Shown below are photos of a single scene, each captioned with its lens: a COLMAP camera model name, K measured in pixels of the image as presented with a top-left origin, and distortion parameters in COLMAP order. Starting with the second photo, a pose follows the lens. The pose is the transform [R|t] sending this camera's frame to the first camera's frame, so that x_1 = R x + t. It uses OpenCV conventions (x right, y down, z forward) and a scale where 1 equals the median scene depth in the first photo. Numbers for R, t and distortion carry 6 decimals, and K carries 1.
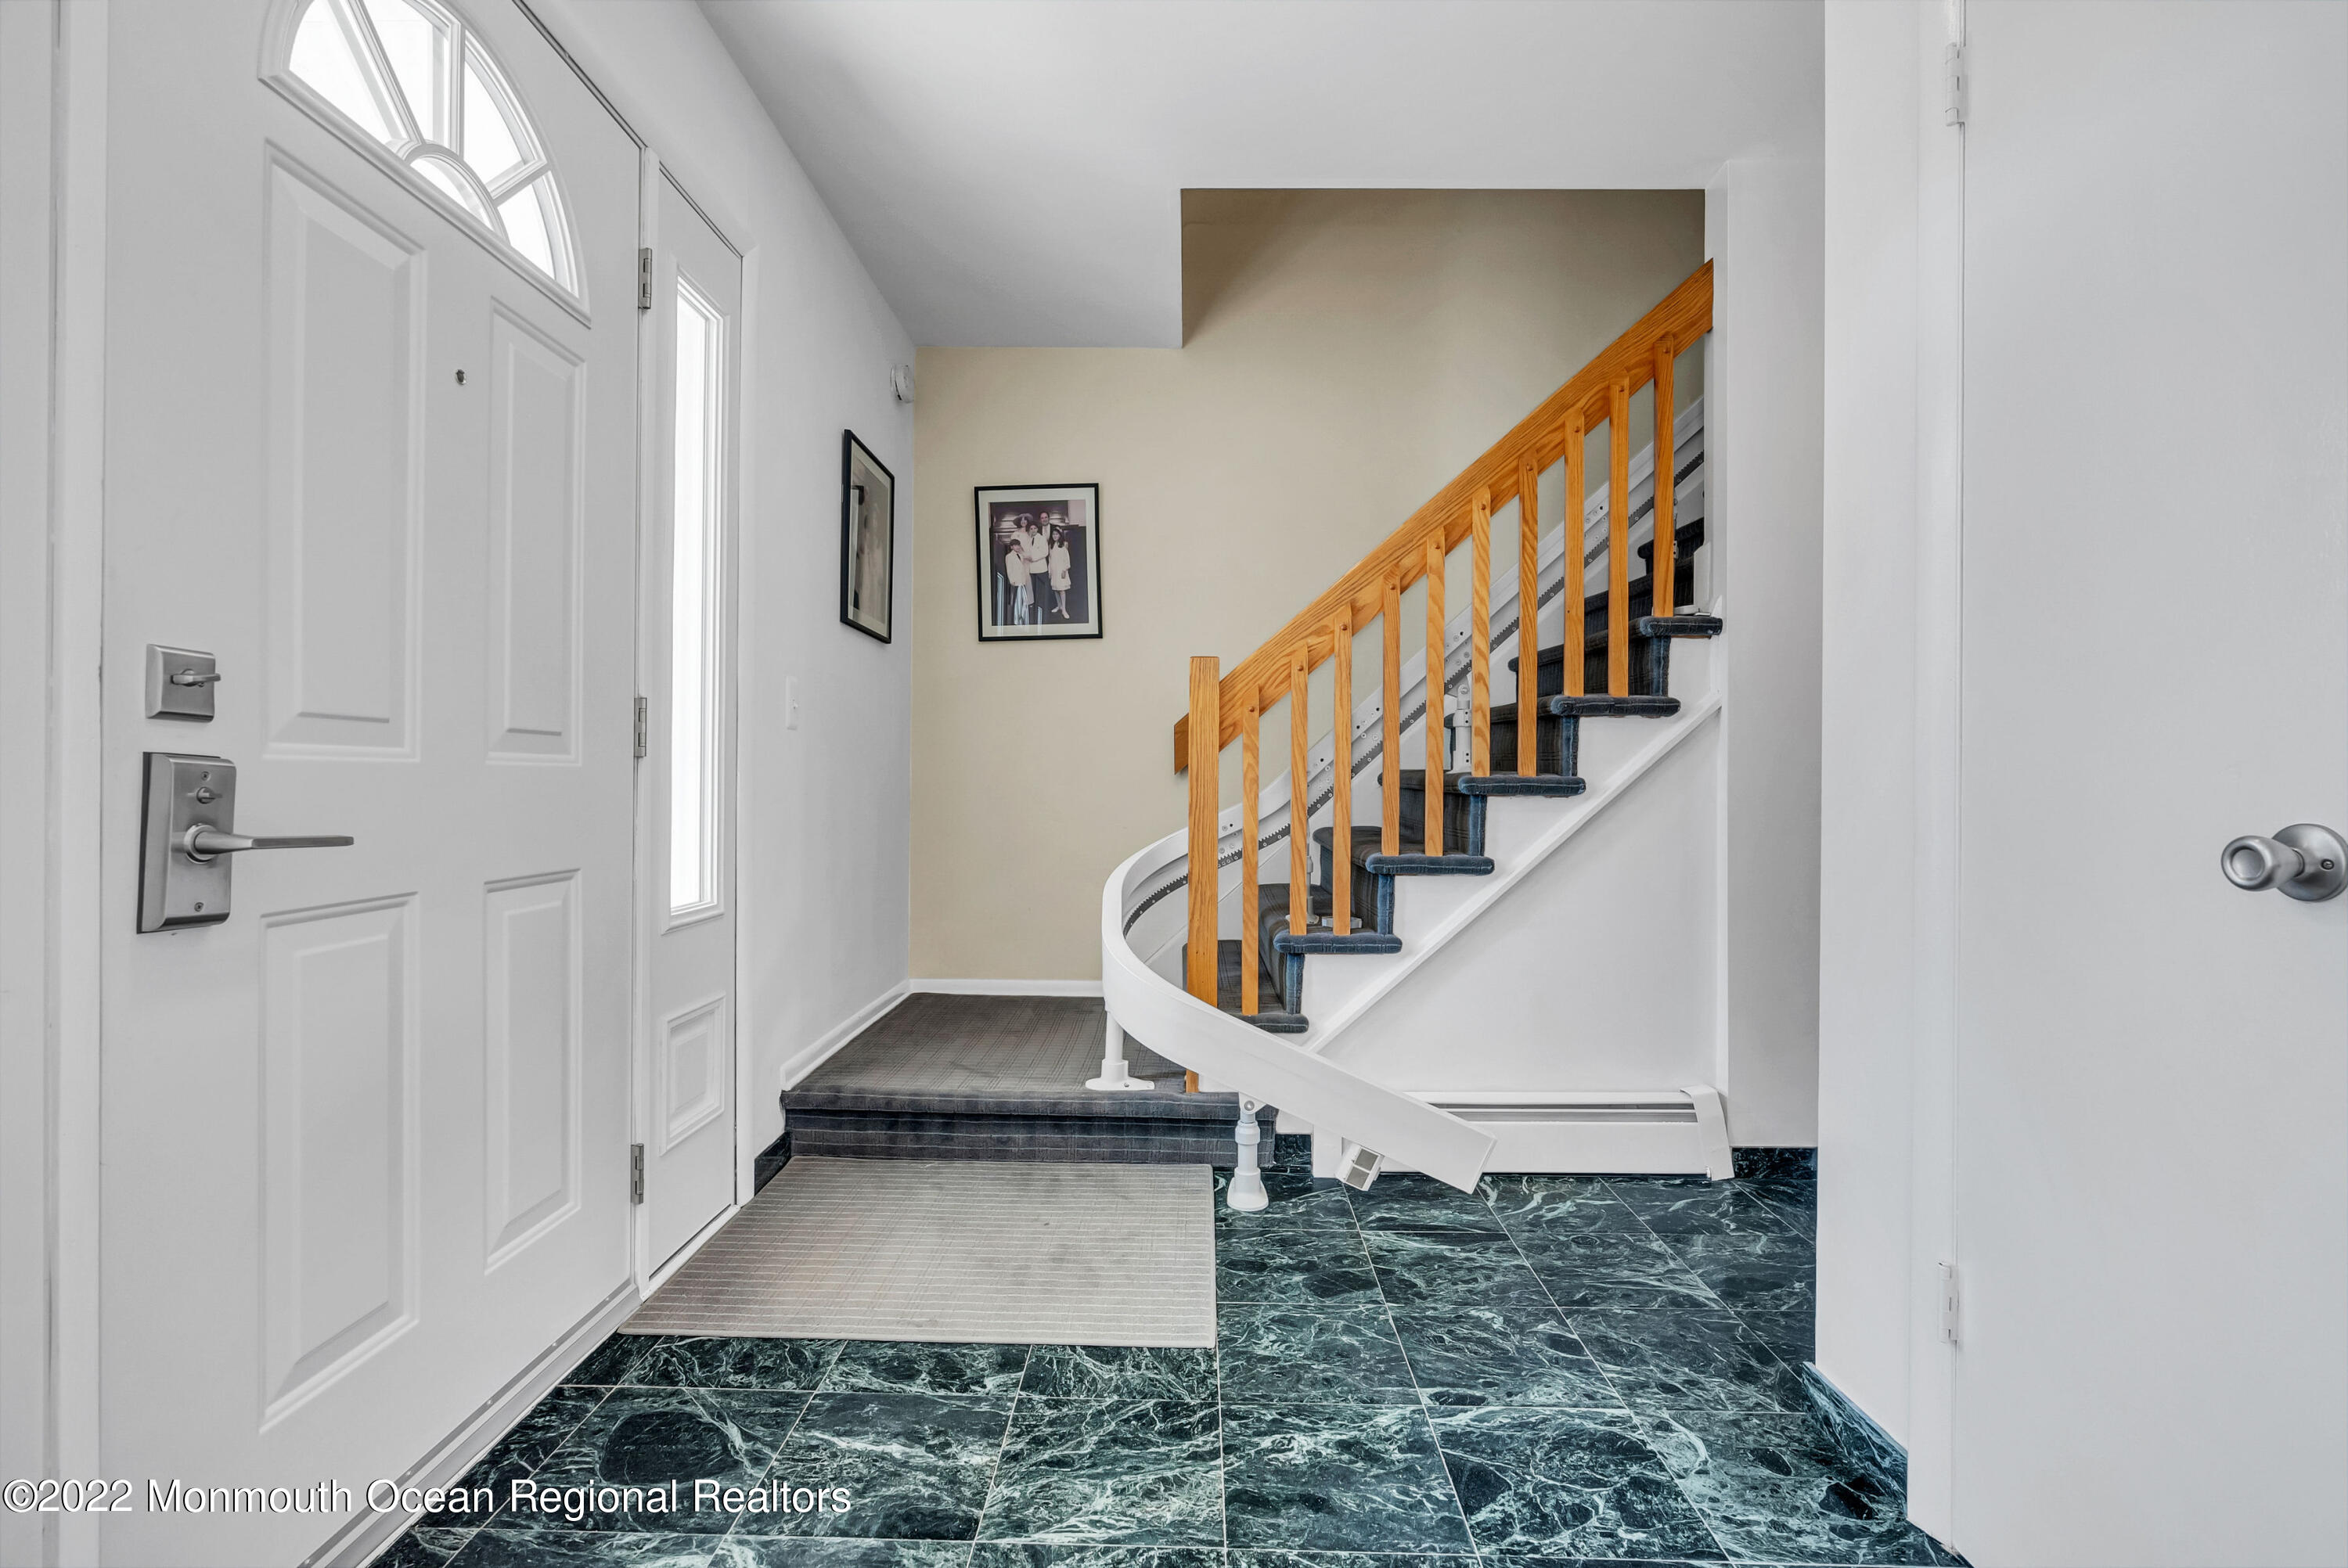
lens RADIAL K [[1057.2, 0, 1176.4], [0, 1057.2, 779.1], [0, 0, 1]] dist [-0.010542, 0.001908]
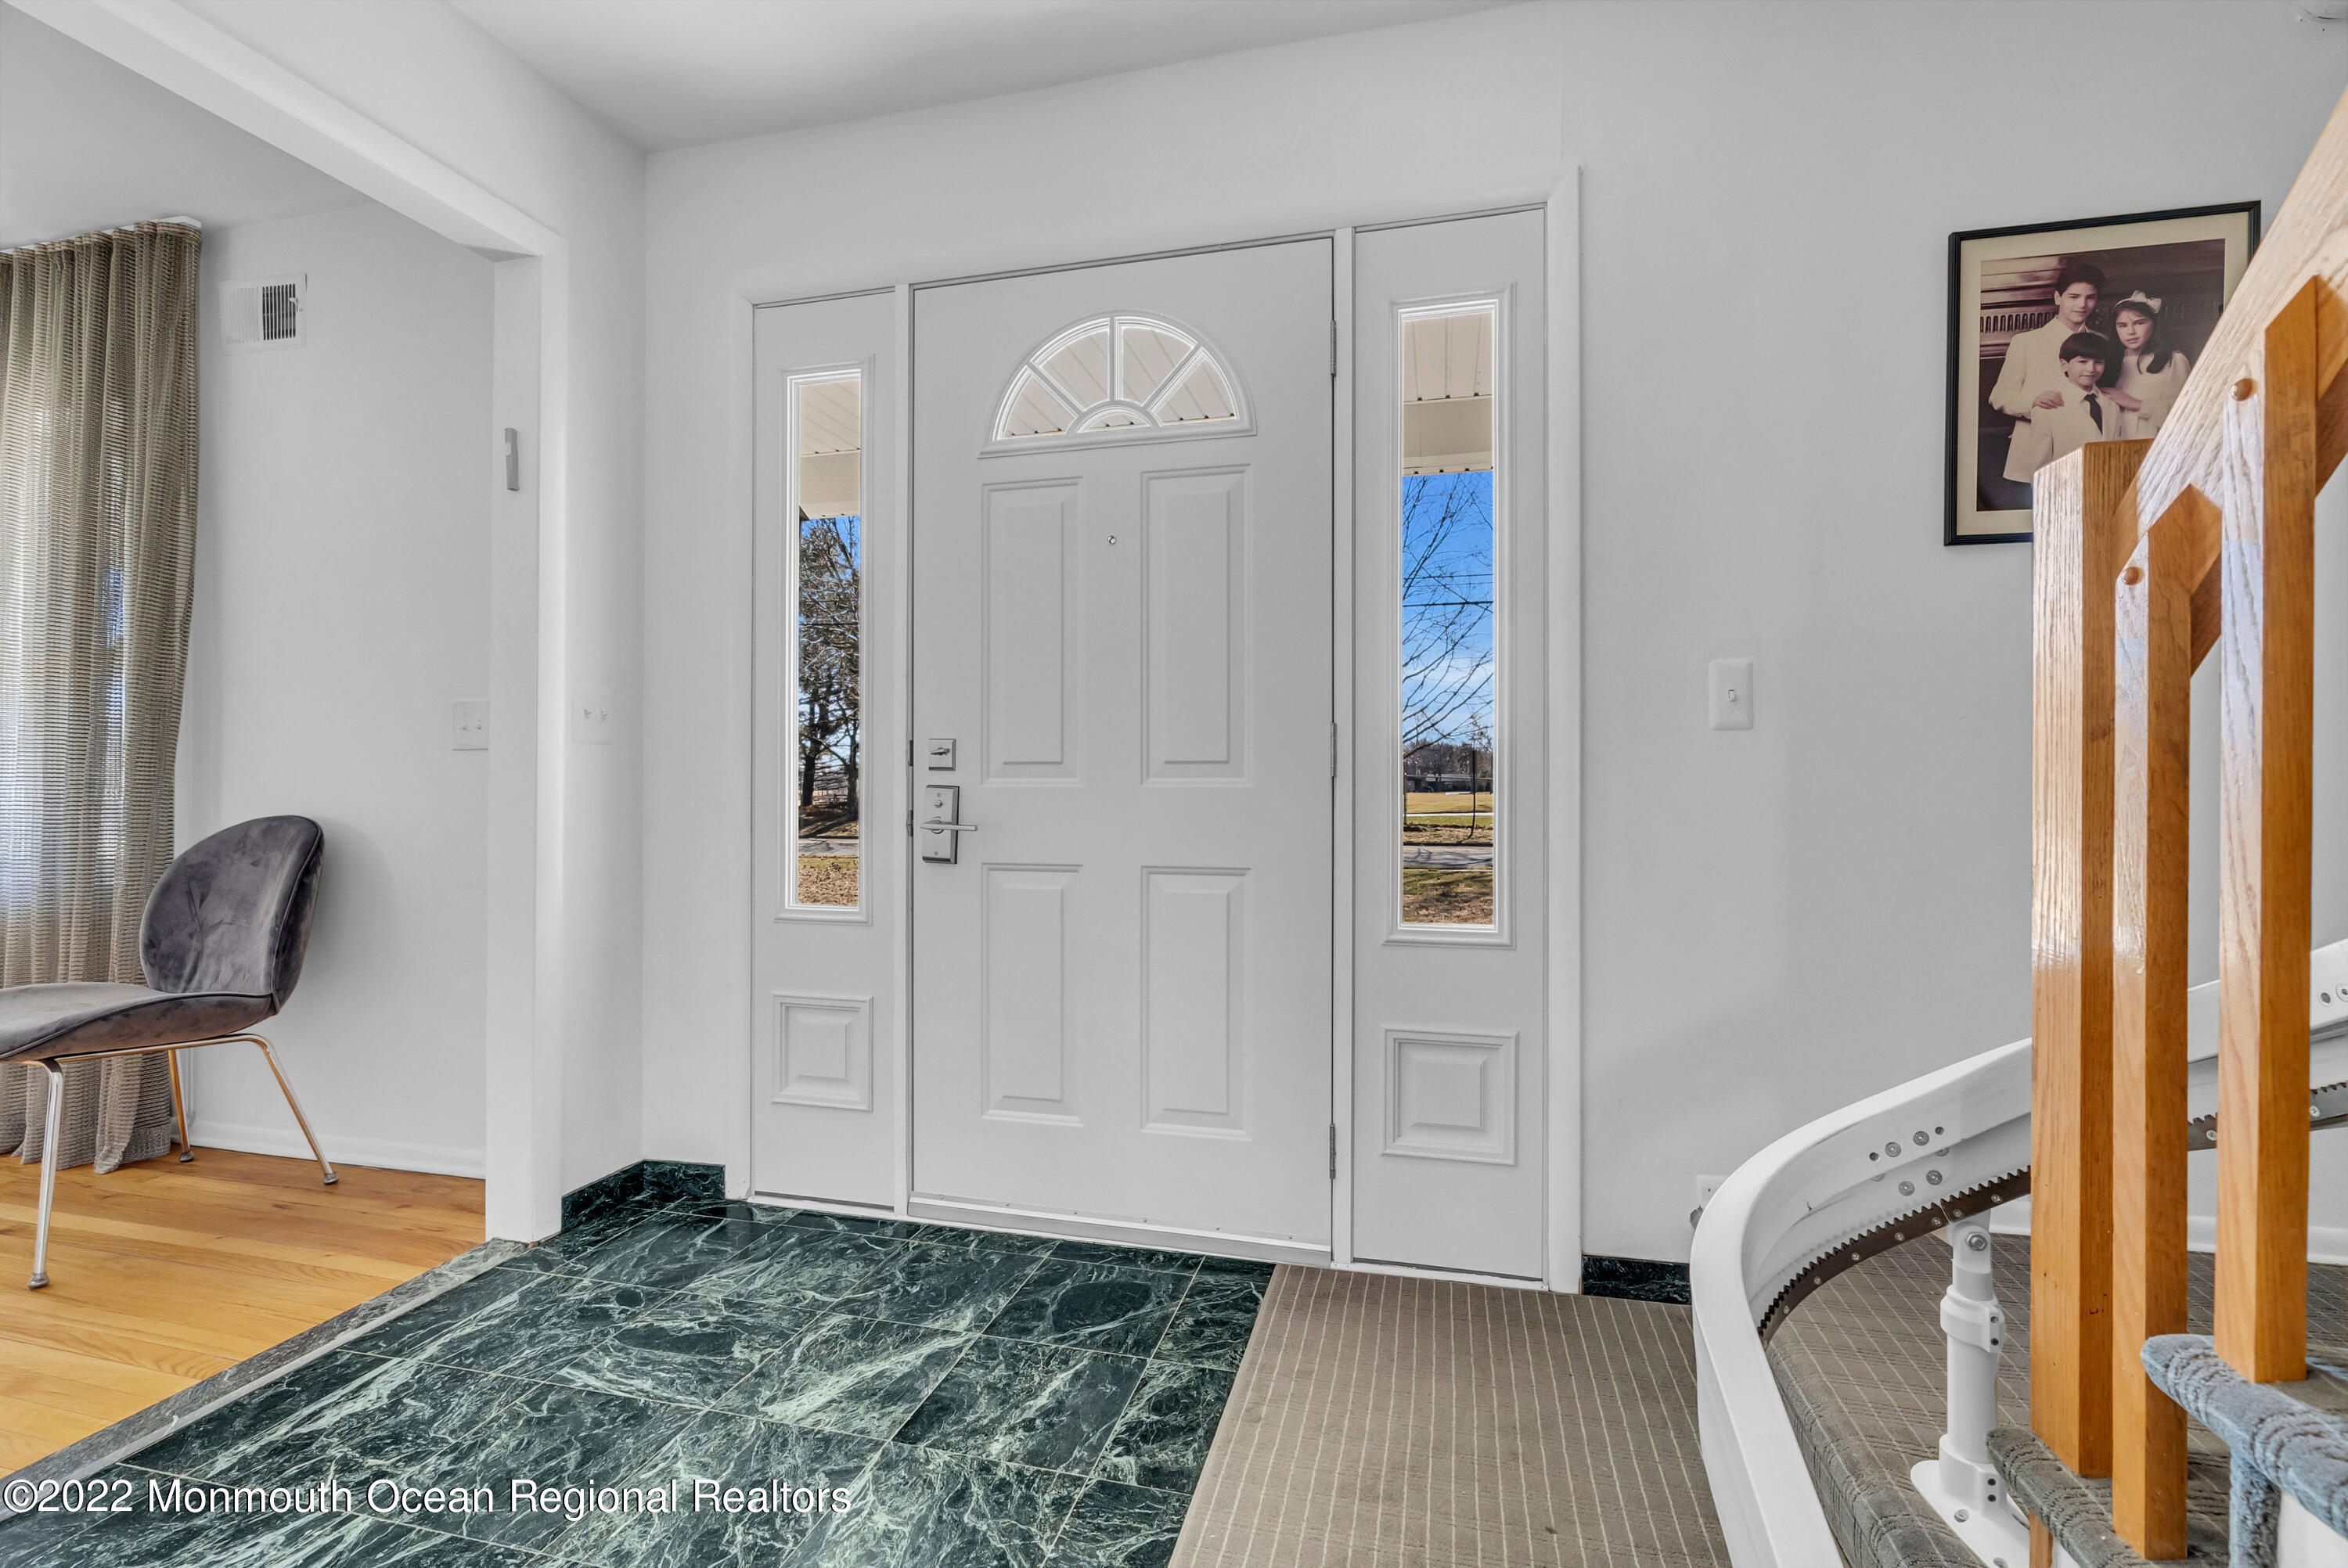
lens RADIAL K [[1057.2, 0, 1183.4], [0, 1057.2, 777.9], [0, 0, 1]] dist [-0.010542, 0.001908]
pose [[-0.230917, -0.010449, -0.972917, 0.730517], [-0.002871, 0.999945, -0.010058, -0.011539], [0.972969, 0.000471, -0.230934, 1.302205]]
